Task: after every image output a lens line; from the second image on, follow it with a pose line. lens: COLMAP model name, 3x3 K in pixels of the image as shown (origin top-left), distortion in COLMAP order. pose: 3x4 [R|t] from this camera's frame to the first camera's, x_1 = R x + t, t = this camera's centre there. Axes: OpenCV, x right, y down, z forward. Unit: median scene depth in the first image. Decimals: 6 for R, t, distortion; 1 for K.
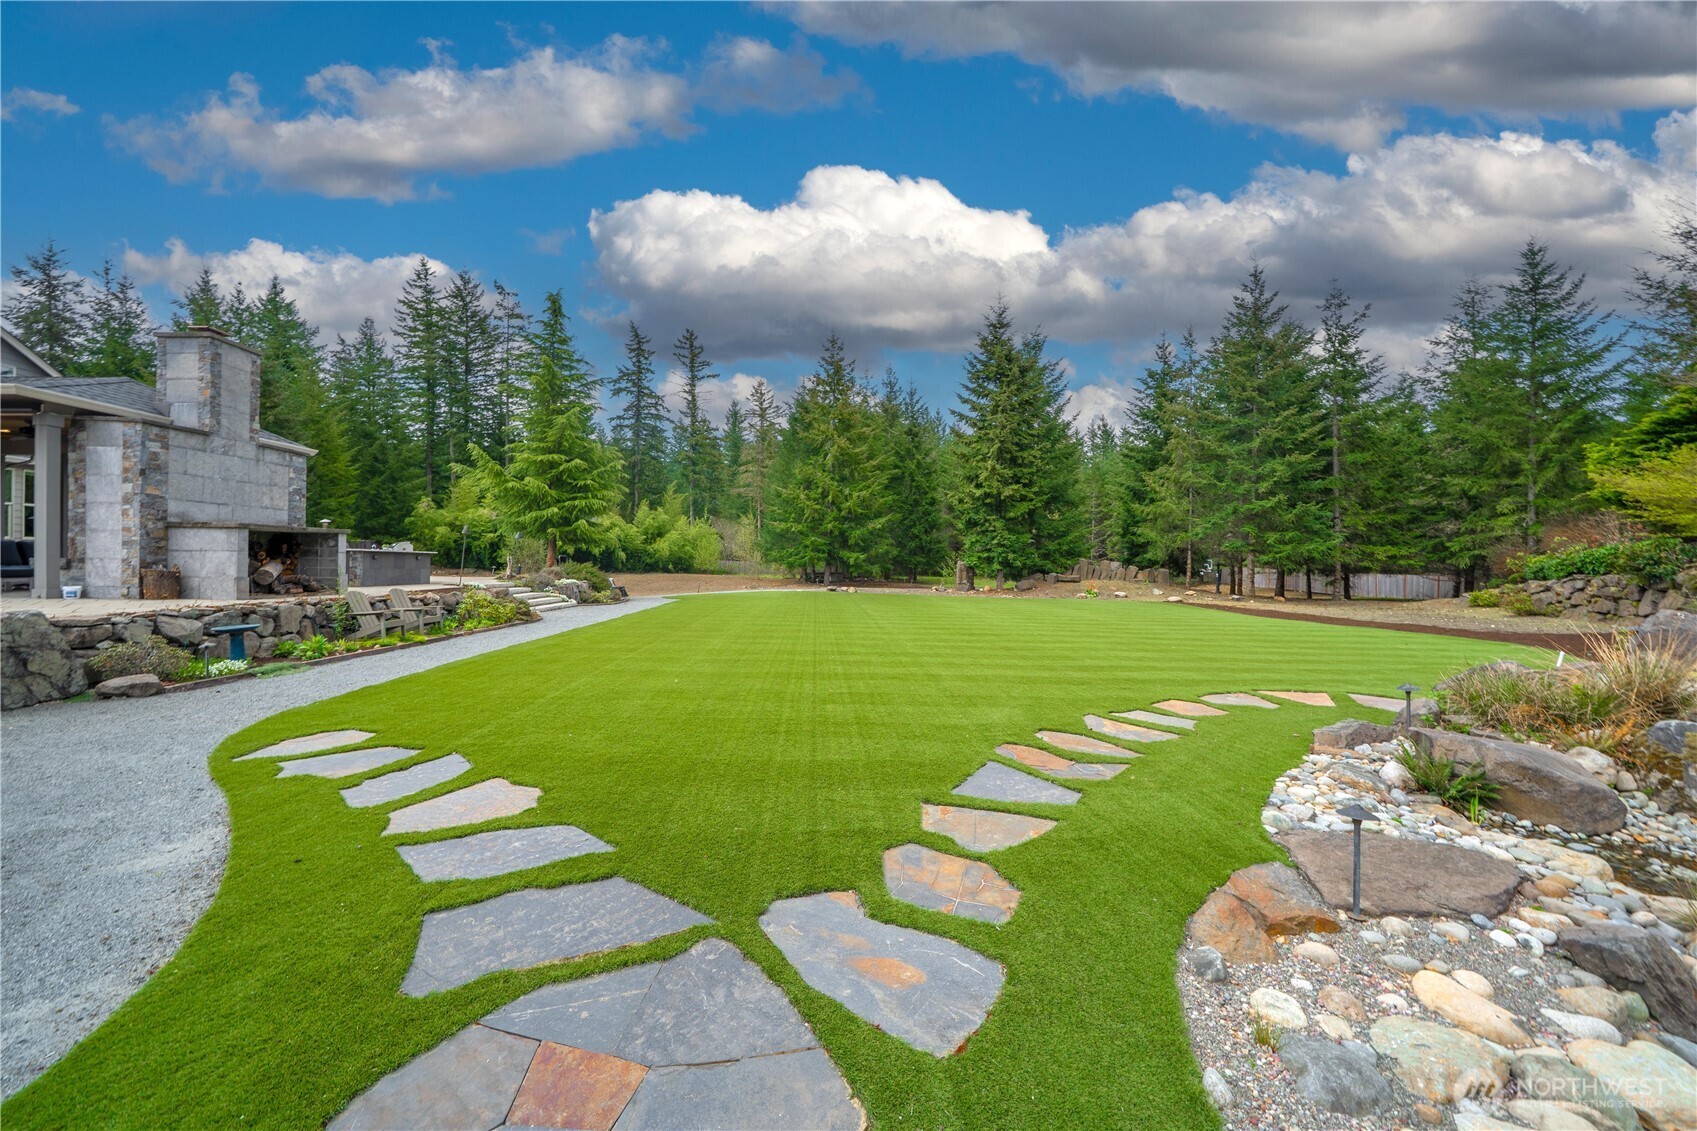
lens RADIAL K [[632.4, 0, 786.1], [0, 632.4, 558.1], [0, 0, 1]] dist [-0.007016, 0.000055]
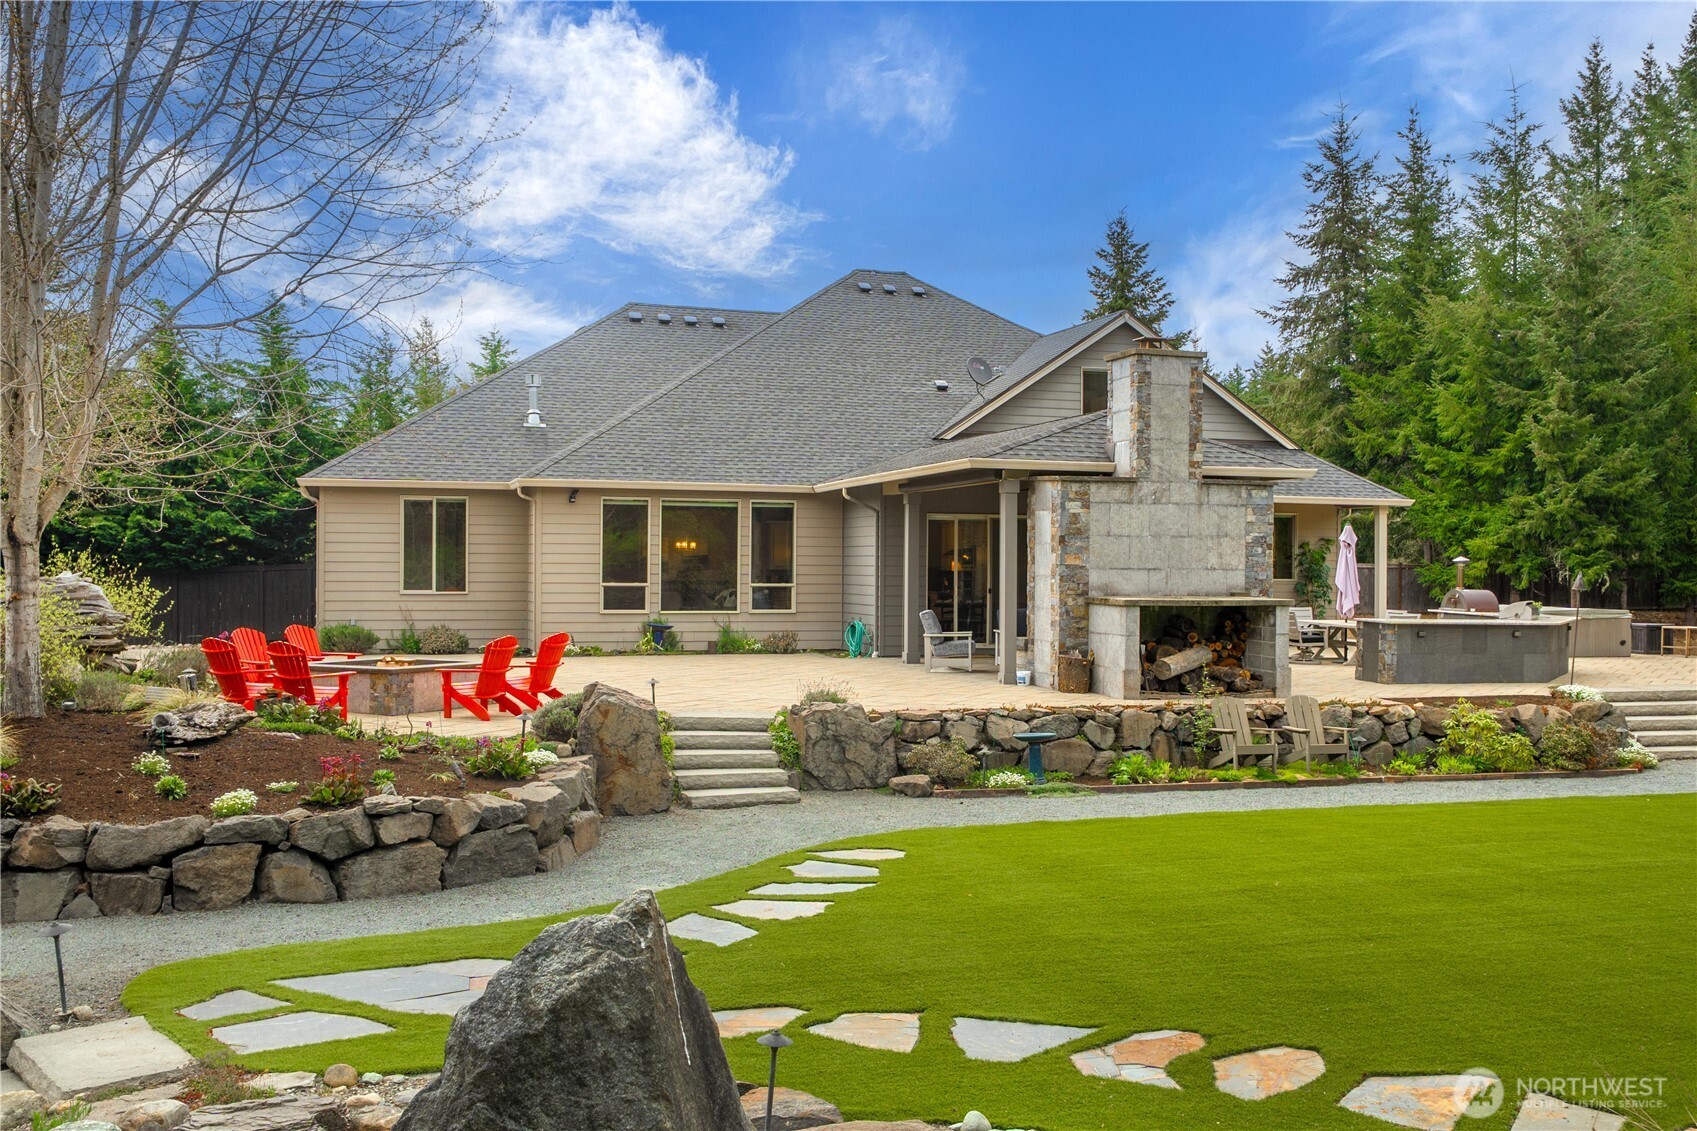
lens RADIAL K [[1420.8, 0, 848.5], [0, 1420.8, 565.5], [0, 0, 1]] dist [0.034762, 0.012355]
pose [[0.346502, -0.021261, -0.937808, 0.660036], [0.002777, 0.999762, -0.021639, -0.061025], [0.938045, 0.004893, 0.346479, 0.068761]]
